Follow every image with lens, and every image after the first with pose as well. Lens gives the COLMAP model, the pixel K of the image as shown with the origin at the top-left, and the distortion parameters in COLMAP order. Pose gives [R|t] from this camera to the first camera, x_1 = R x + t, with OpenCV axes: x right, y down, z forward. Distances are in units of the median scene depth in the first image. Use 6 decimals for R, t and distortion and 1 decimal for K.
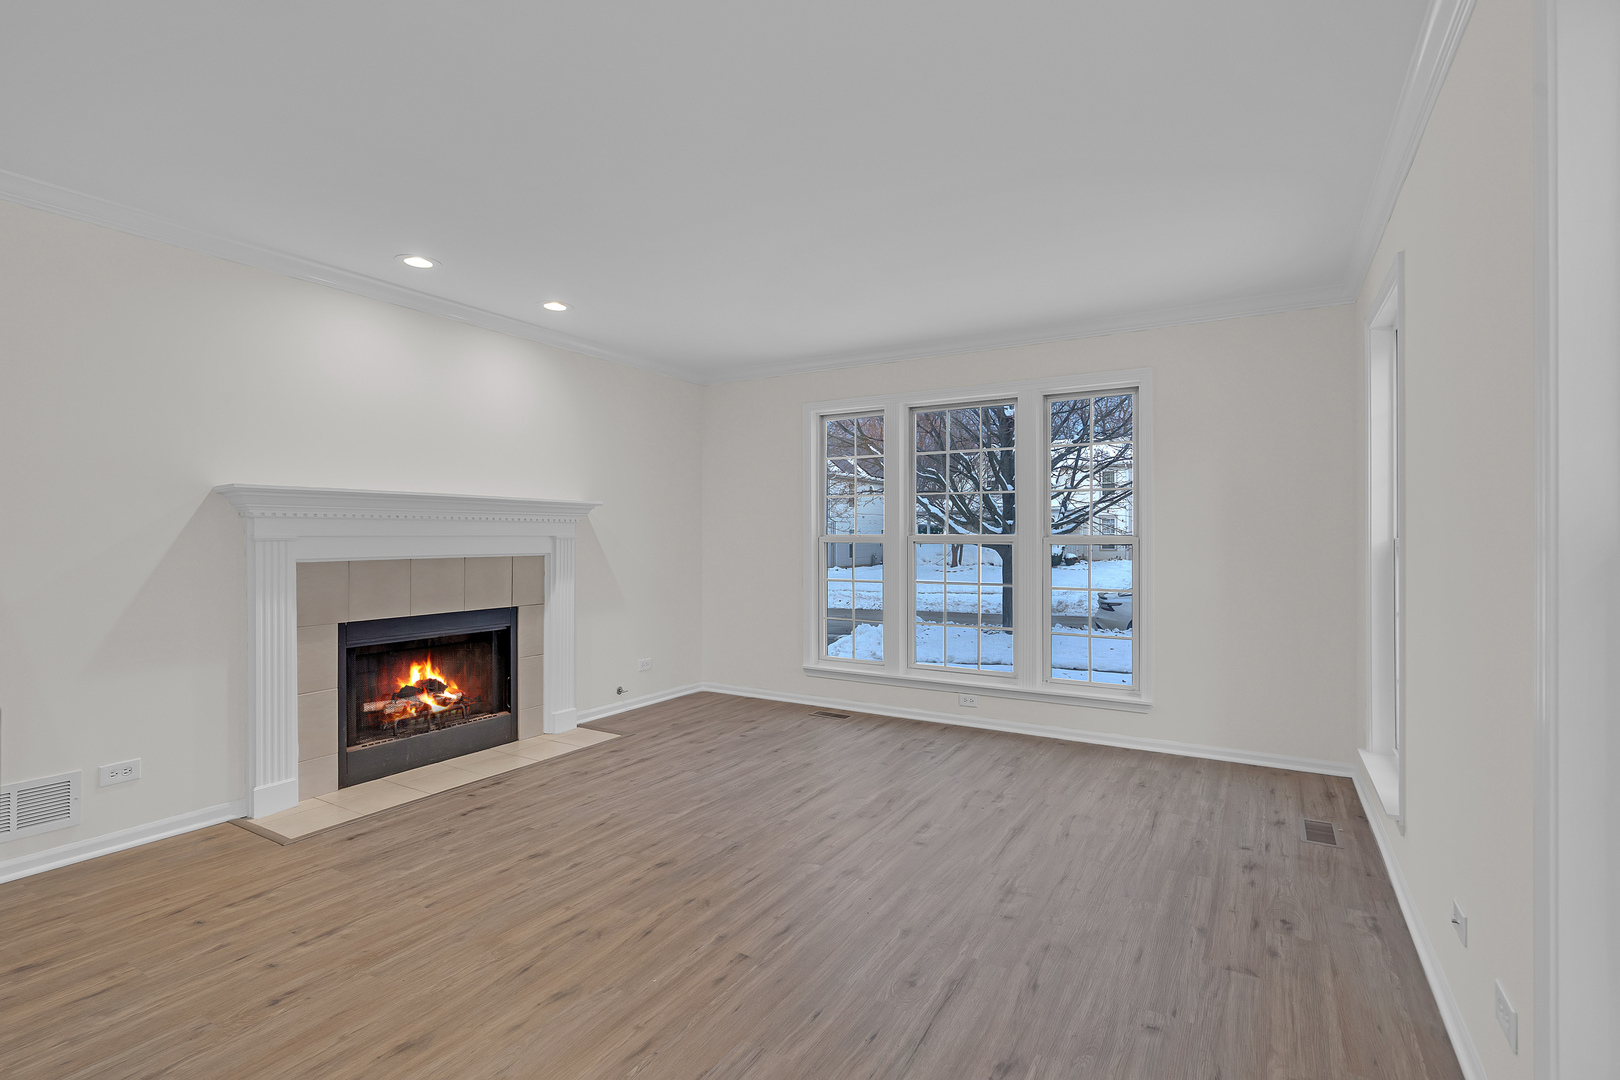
lens RADIAL K [[759.0, 0, 807.4], [0, 759.0, 528.6], [0, 0, 1]] dist [-0.002270, -0.000010]
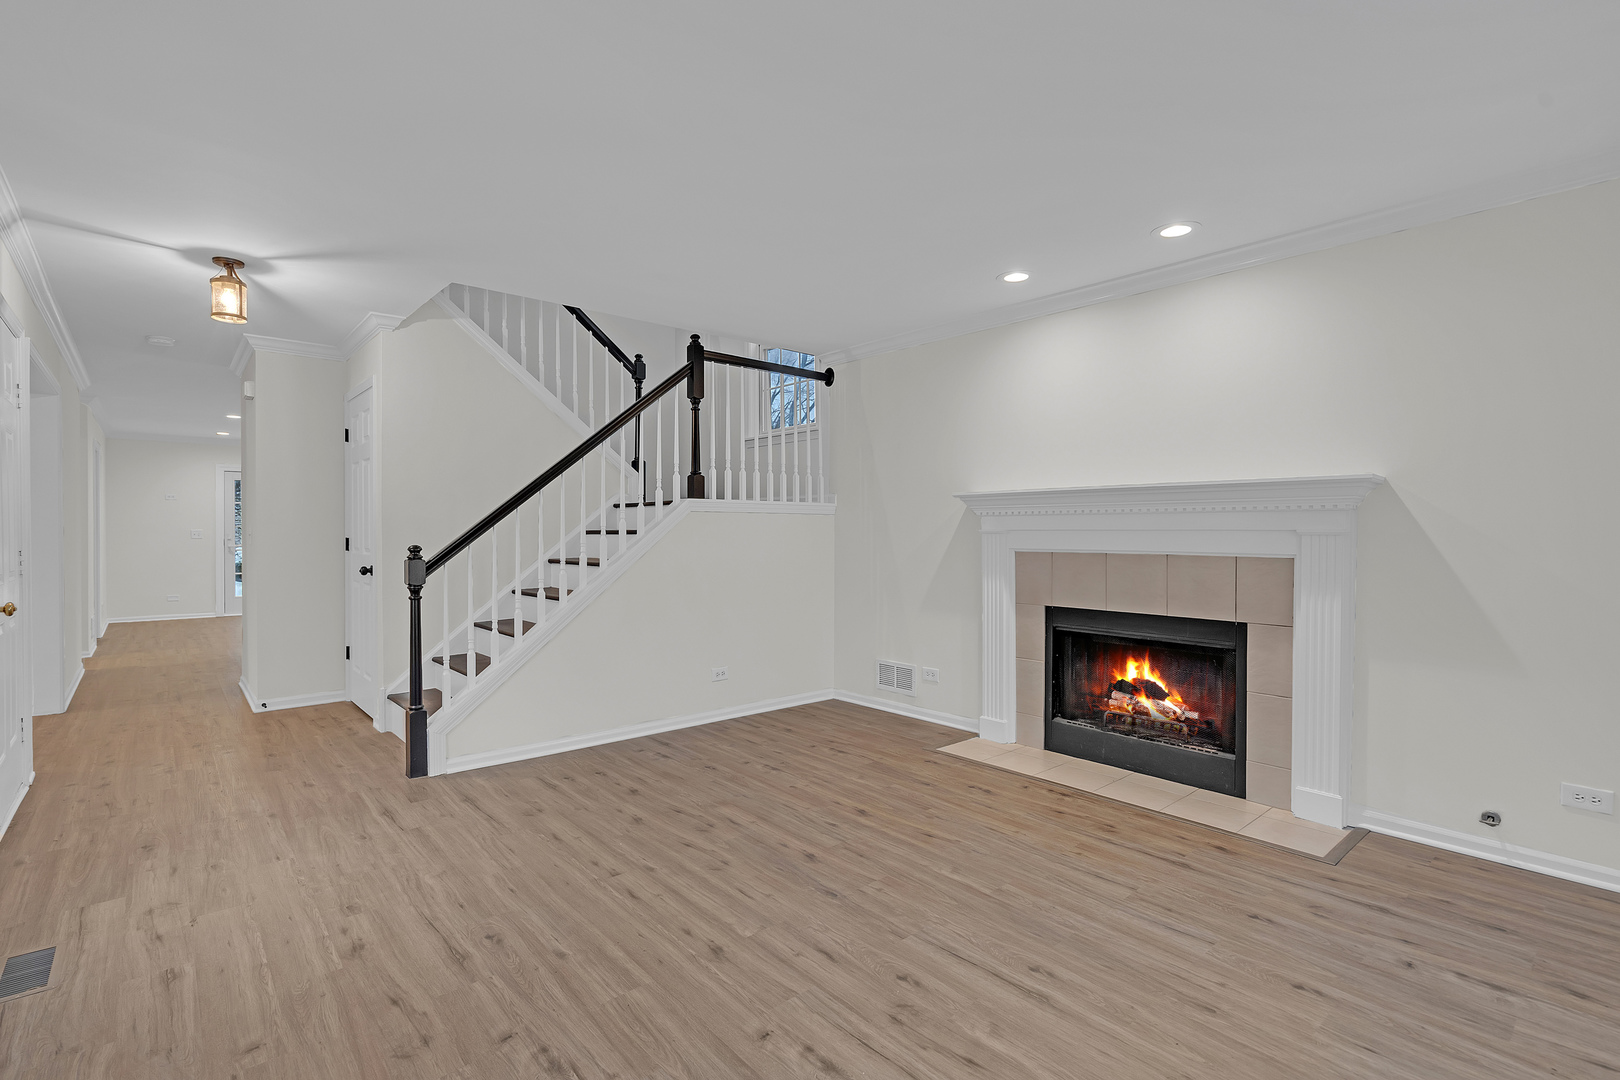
lens RADIAL K [[759.0, 0, 807.4], [0, 759.0, 528.6], [0, 0, 1]] dist [-0.002270, -0.000010]
pose [[-0.311316, -0.004181, -0.950297, 0.640040], [0.006851, 0.999954, -0.006643, 0.013826], [0.950282, -0.008579, -0.311273, 1.099704]]
